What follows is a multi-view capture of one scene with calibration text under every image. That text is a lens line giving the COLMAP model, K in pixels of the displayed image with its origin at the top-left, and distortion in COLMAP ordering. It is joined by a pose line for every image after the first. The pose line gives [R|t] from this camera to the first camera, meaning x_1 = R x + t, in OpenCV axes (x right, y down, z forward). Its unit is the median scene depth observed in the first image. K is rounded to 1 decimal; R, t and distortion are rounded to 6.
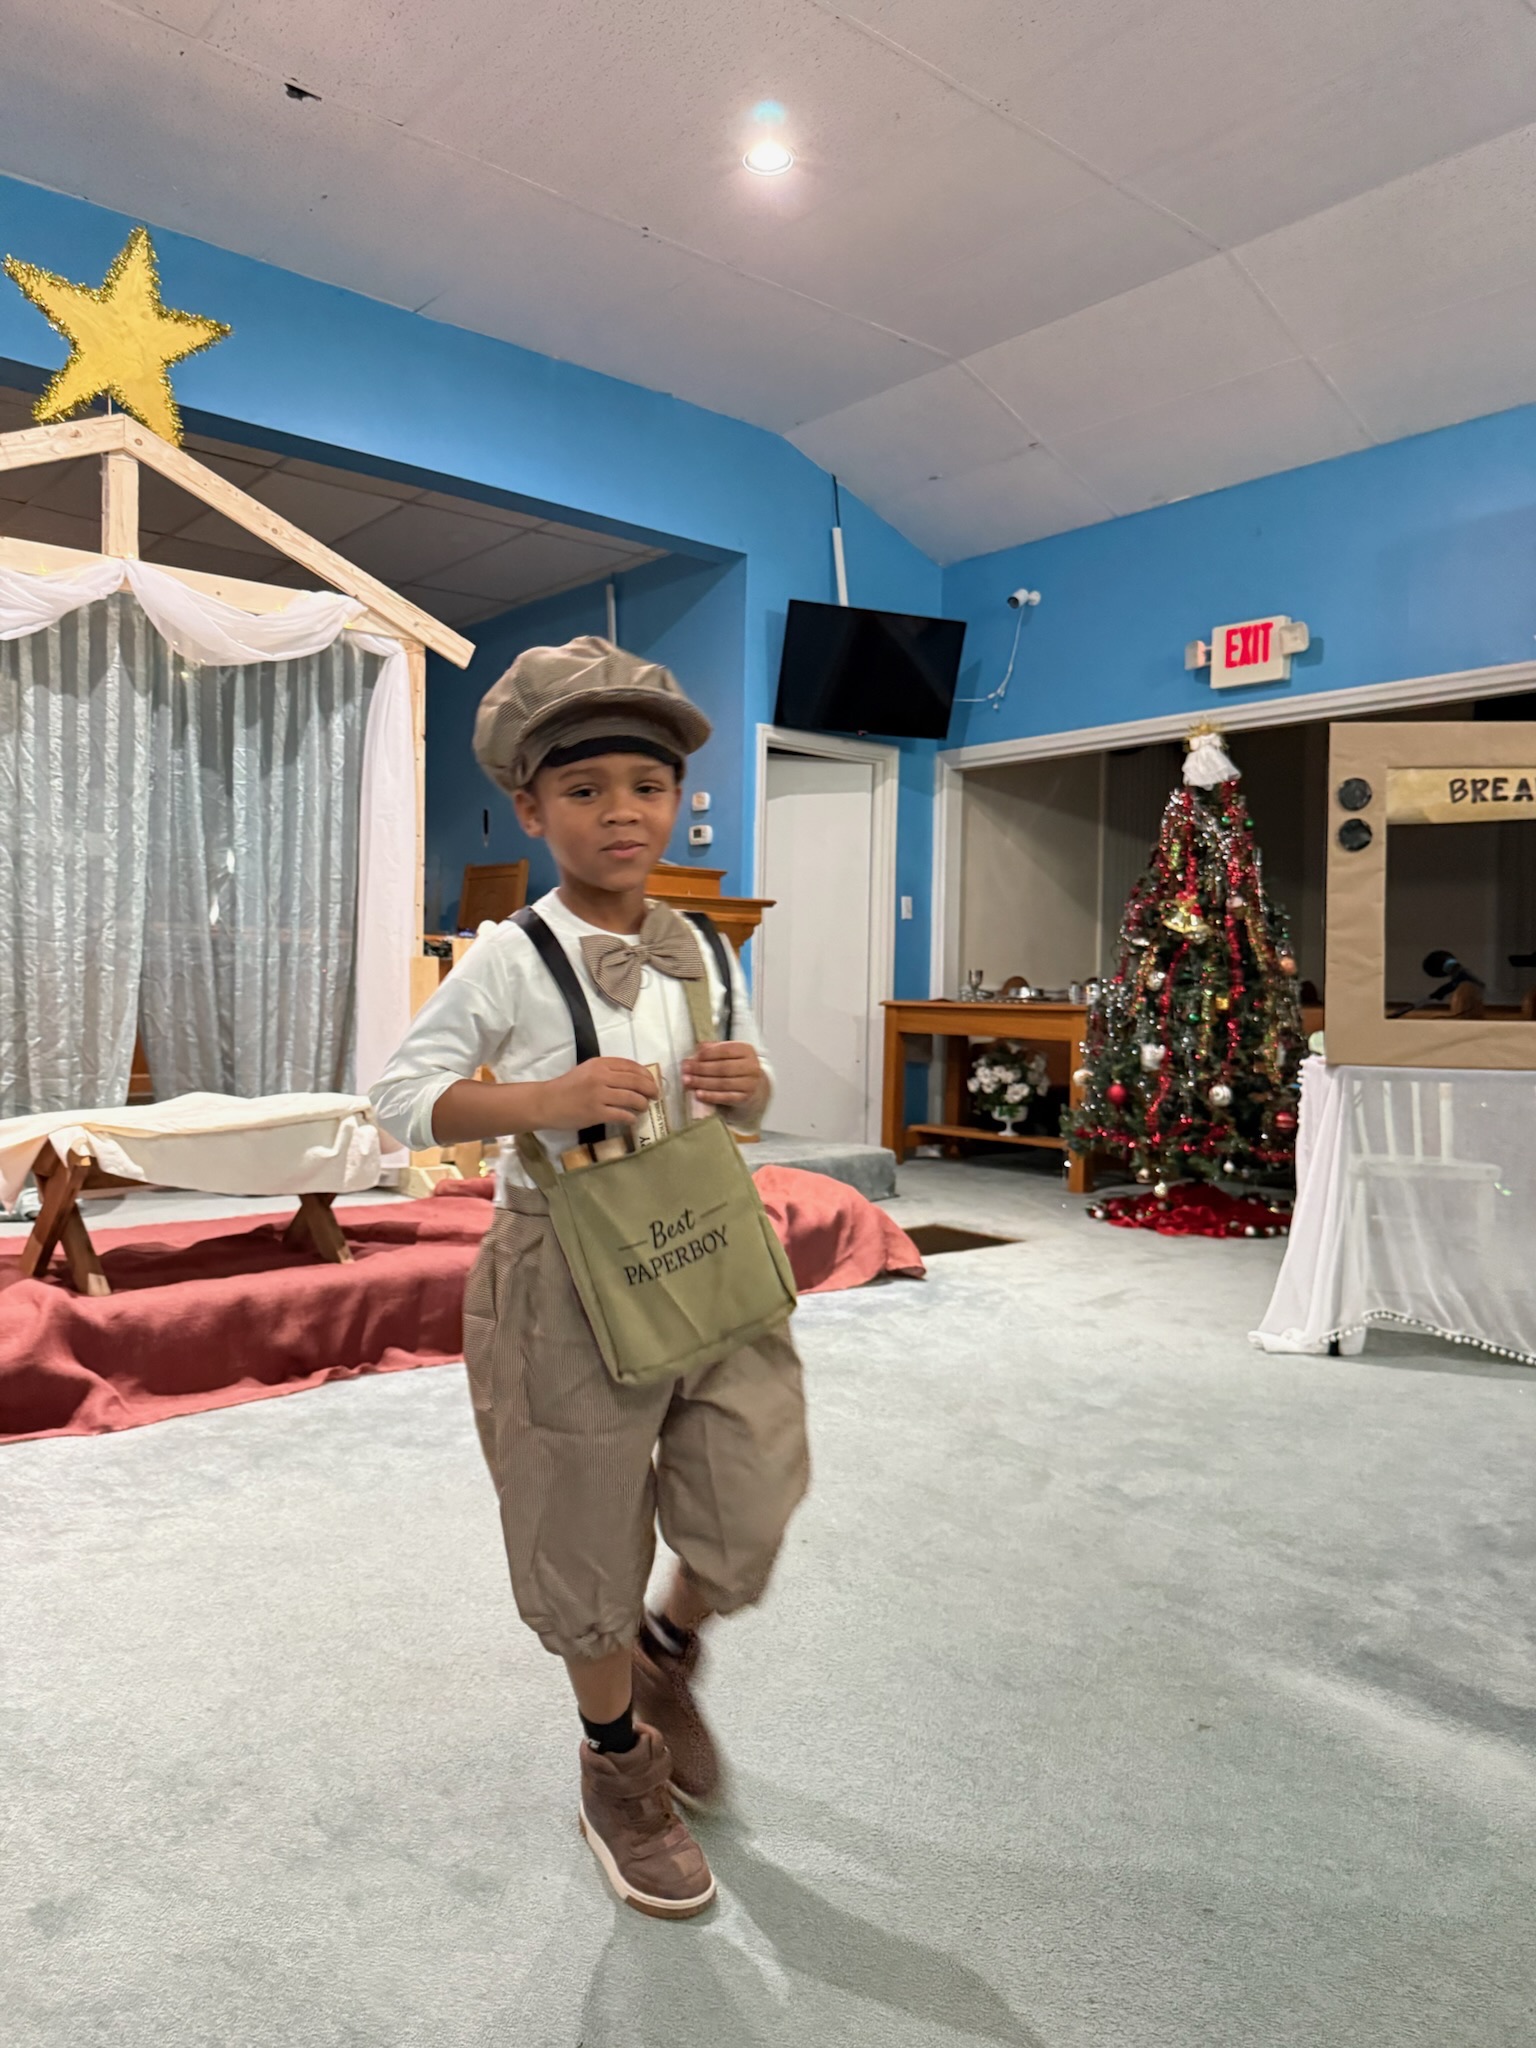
lens RADIAL K [[1448.8, 0, 756.0], [0, 1448.8, 1016.7], [0, 0, 1]] dist [0.106020, -0.220986]
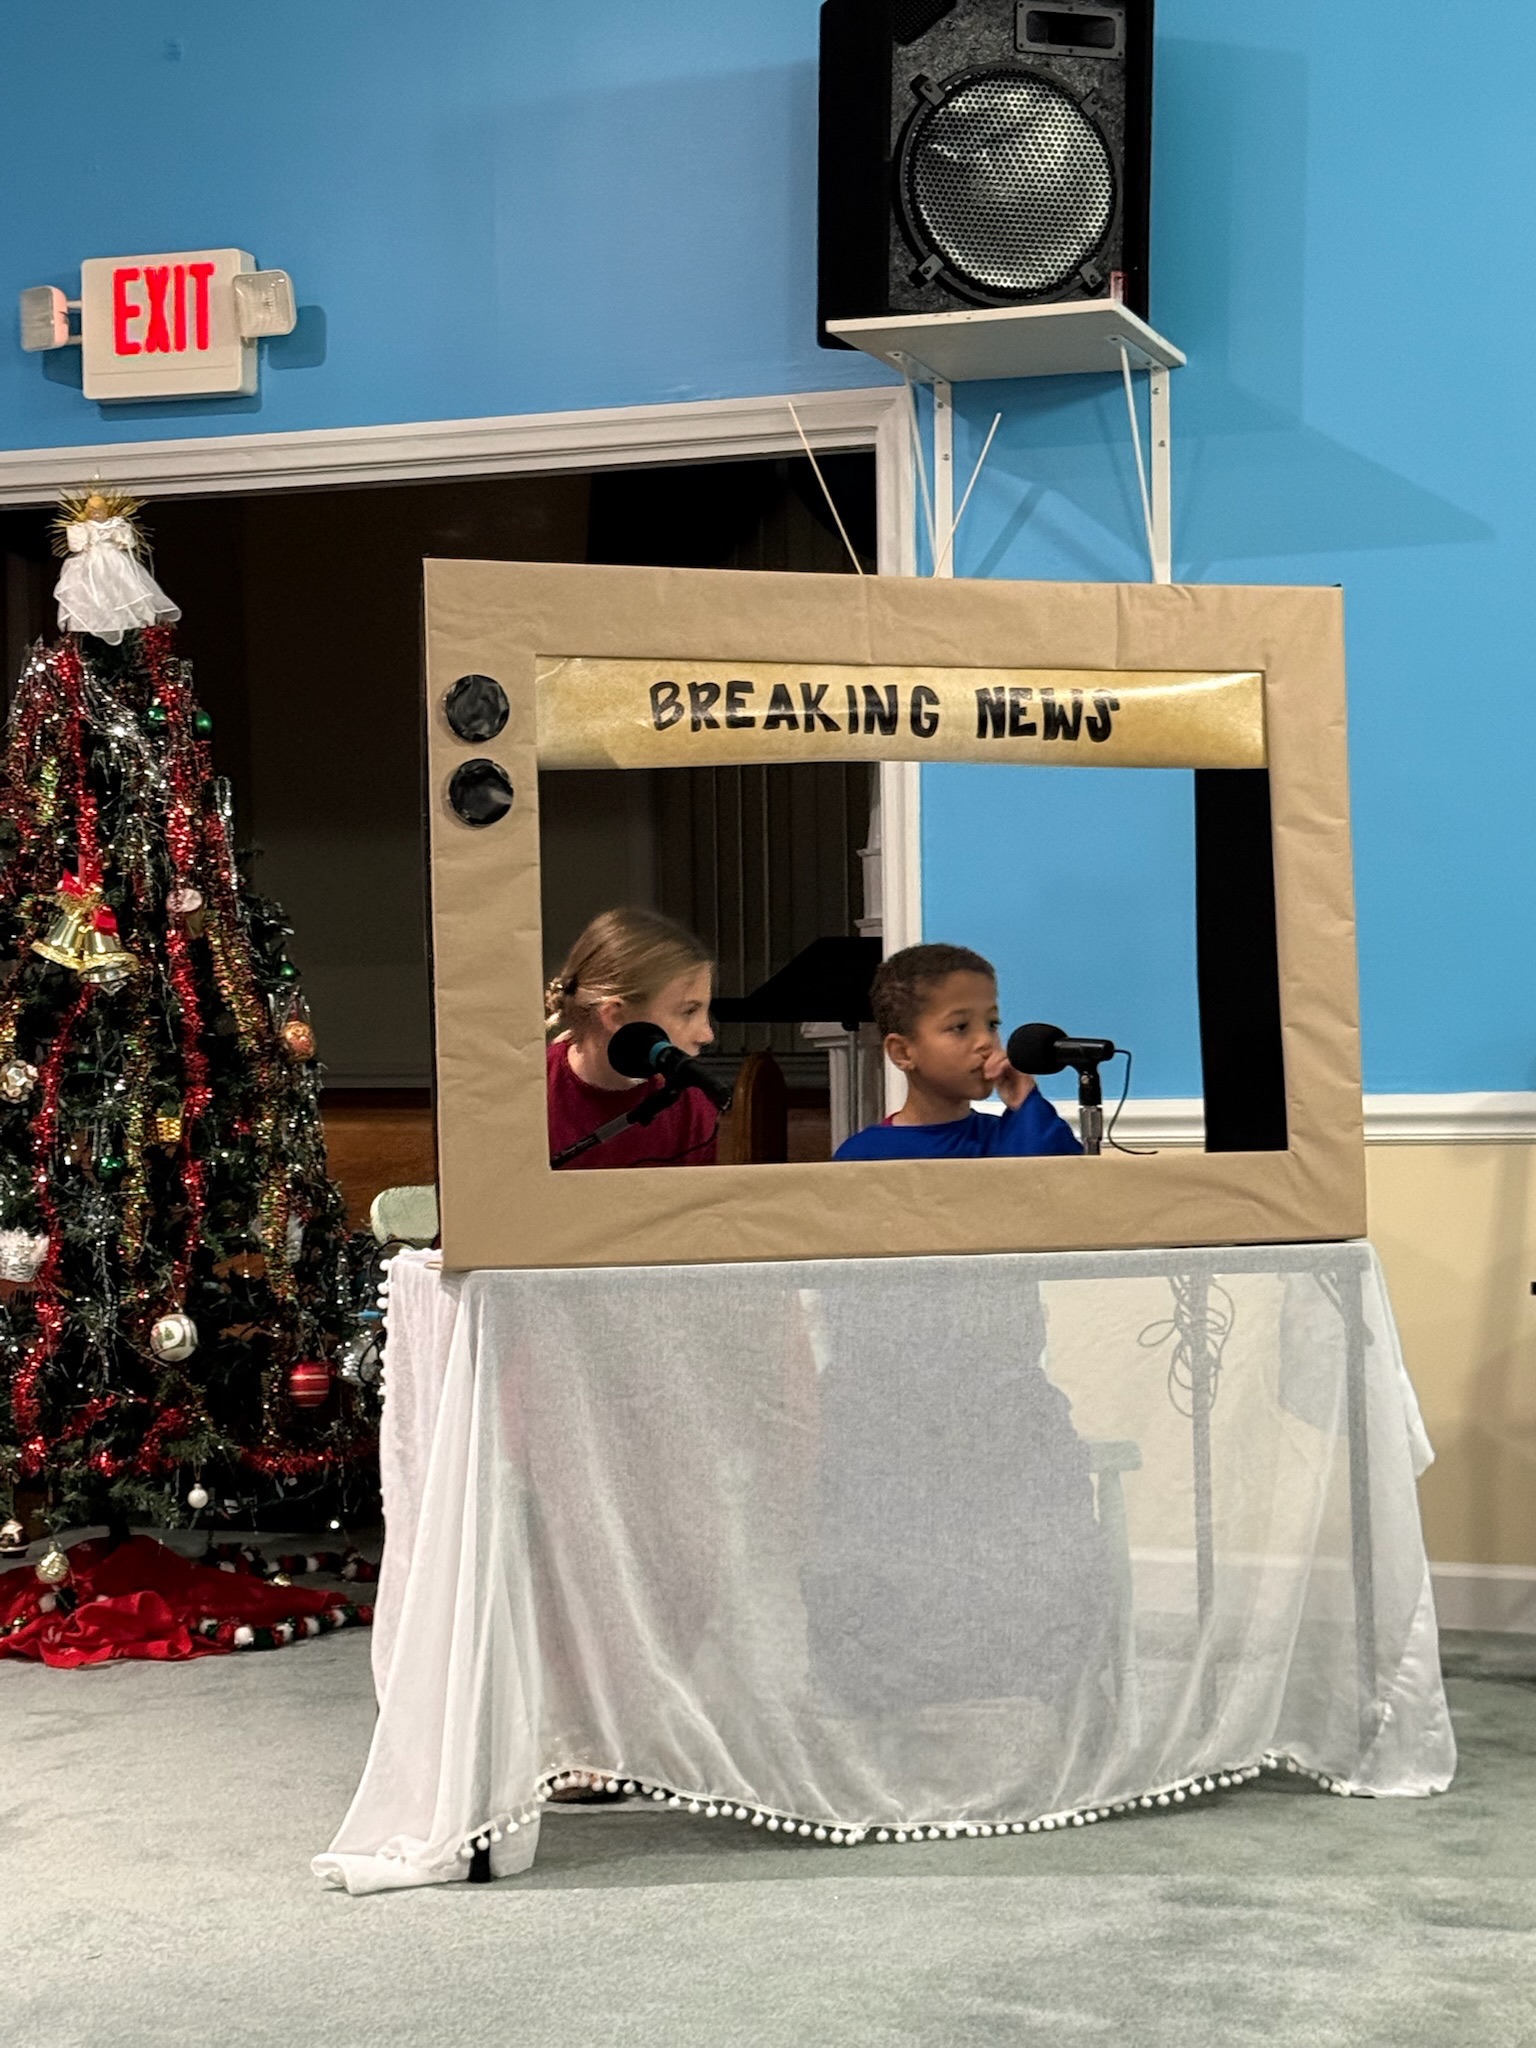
lens RADIAL K [[3705.0, 0, 781.2], [0, 3705.0, 1018.6], [0, 0, 1]] dist [0.133473, 0.000305]
pose [[0.869081, -0.025622, 0.494006, -0.077555], [0.038092, 0.999159, -0.015190, -0.018451], [-0.493202, 0.032019, 0.869326, -0.077376]]
